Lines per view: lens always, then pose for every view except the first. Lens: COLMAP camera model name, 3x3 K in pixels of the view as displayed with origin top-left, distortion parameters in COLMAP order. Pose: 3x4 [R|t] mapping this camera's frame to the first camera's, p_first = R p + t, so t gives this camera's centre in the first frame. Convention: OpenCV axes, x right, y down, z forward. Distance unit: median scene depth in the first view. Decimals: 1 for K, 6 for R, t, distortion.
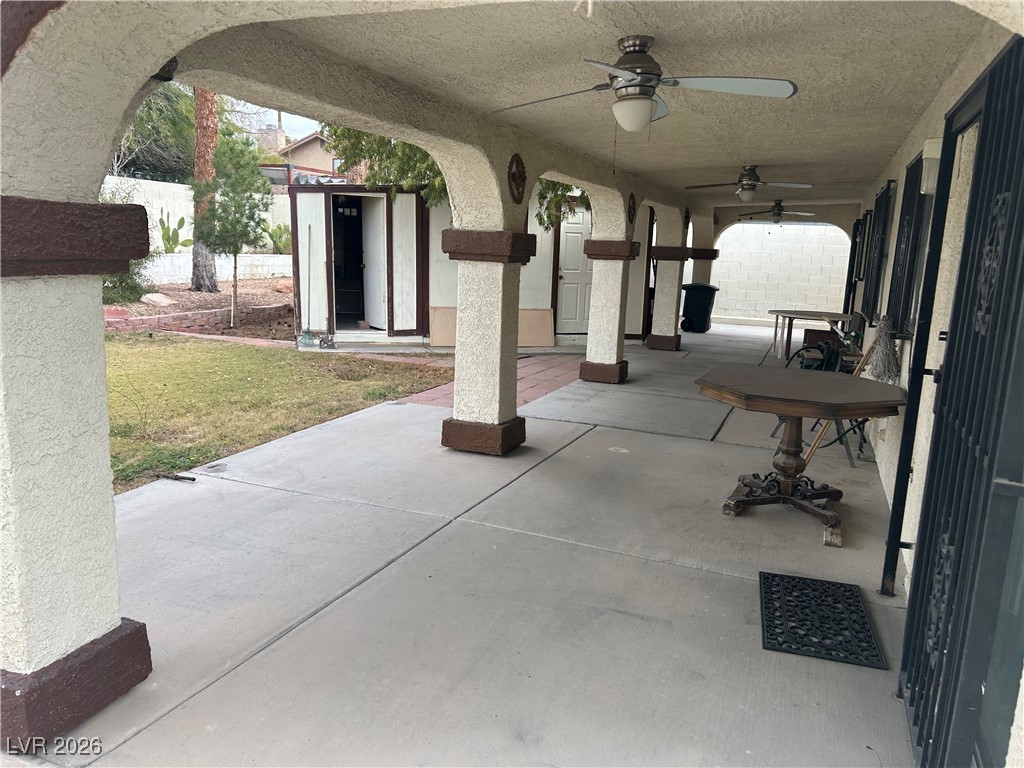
lens RADIAL K [[765.9, 0, 510.4], [0, 765.9, 400.2], [0, 0, 1]] dist [0.069542, -0.075230]
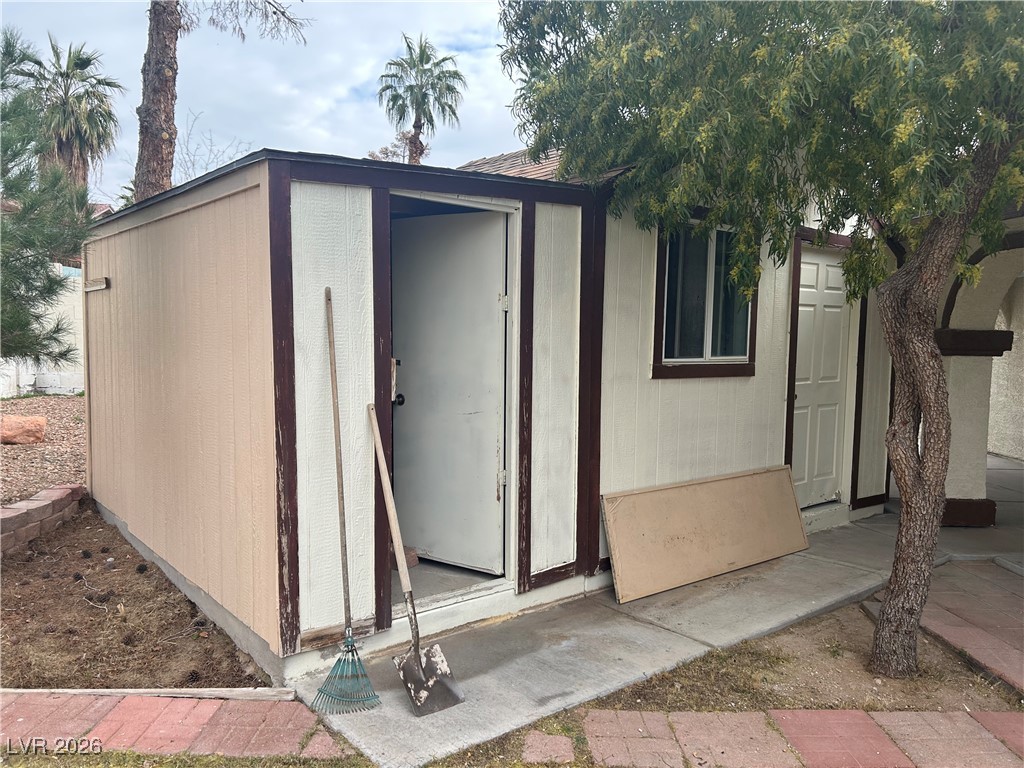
lens RADIAL K [[765.9, 0, 510.6], [0, 765.9, 391.2], [0, 0, 1]] dist [0.069542, -0.075230]
pose [[0.917711, -0.054225, 0.393531, -0.298229], [0.097462, 0.991096, -0.090717, -0.144838], [-0.385108, 0.121606, 0.914825, 0.662947]]
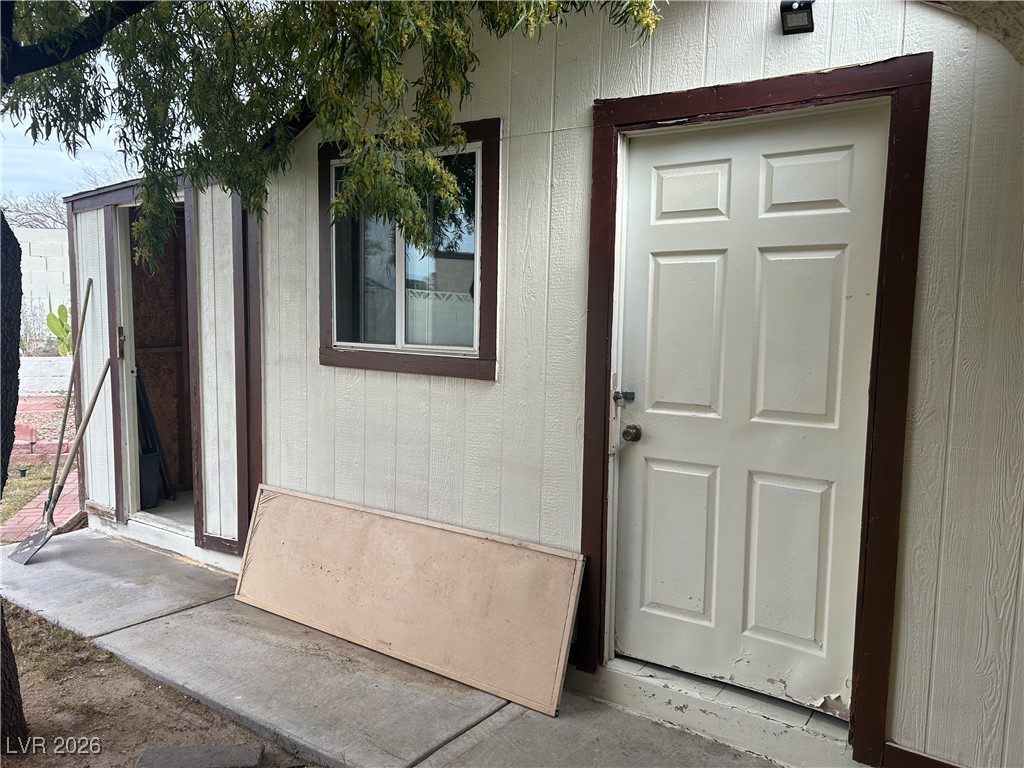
lens RADIAL K [[765.9, 0, 515.0], [0, 765.9, 392.3], [0, 0, 1]] dist [0.069542, -0.075230]
pose [[0.635875, 0.049041, -0.770232, 0.246084], [-0.153809, 0.986013, -0.064199, -0.160616], [0.756310, 0.159291, 0.634524, 0.859091]]
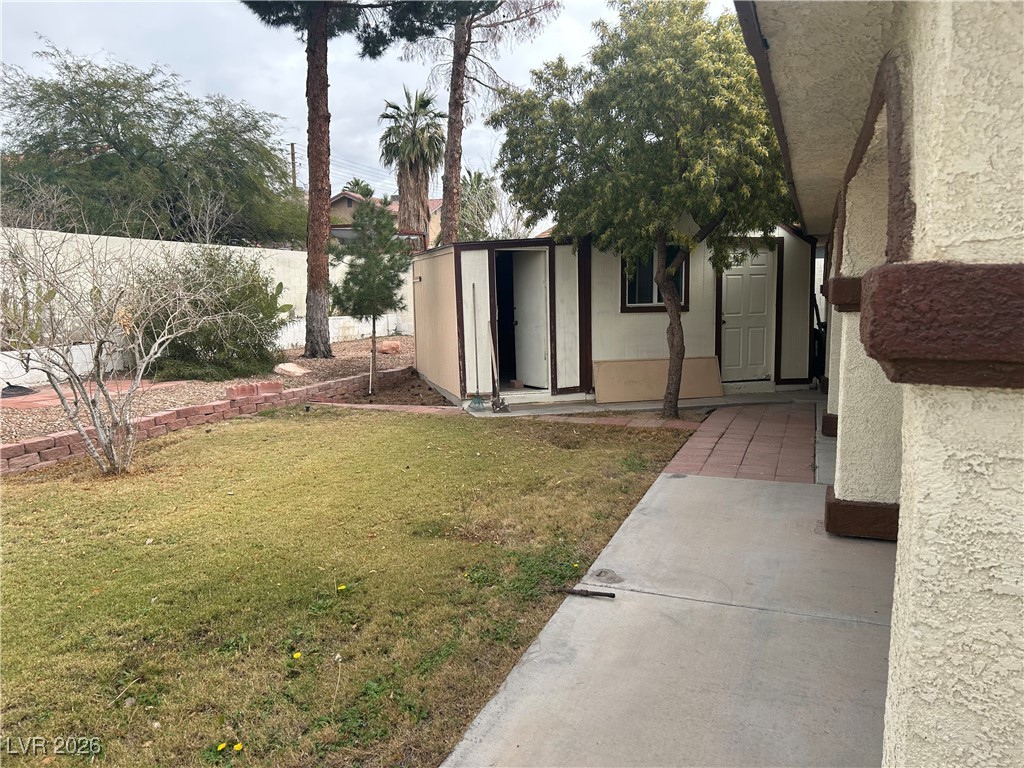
lens RADIAL K [[765.9, 0, 508.6], [0, 765.9, 380.3], [0, 0, 1]] dist [0.069542, -0.075230]
pose [[0.998524, -0.054231, -0.002899, -0.208189], [0.053804, 0.995096, -0.083002, -0.026386], [0.007386, 0.082724, 0.996545, 0.065817]]
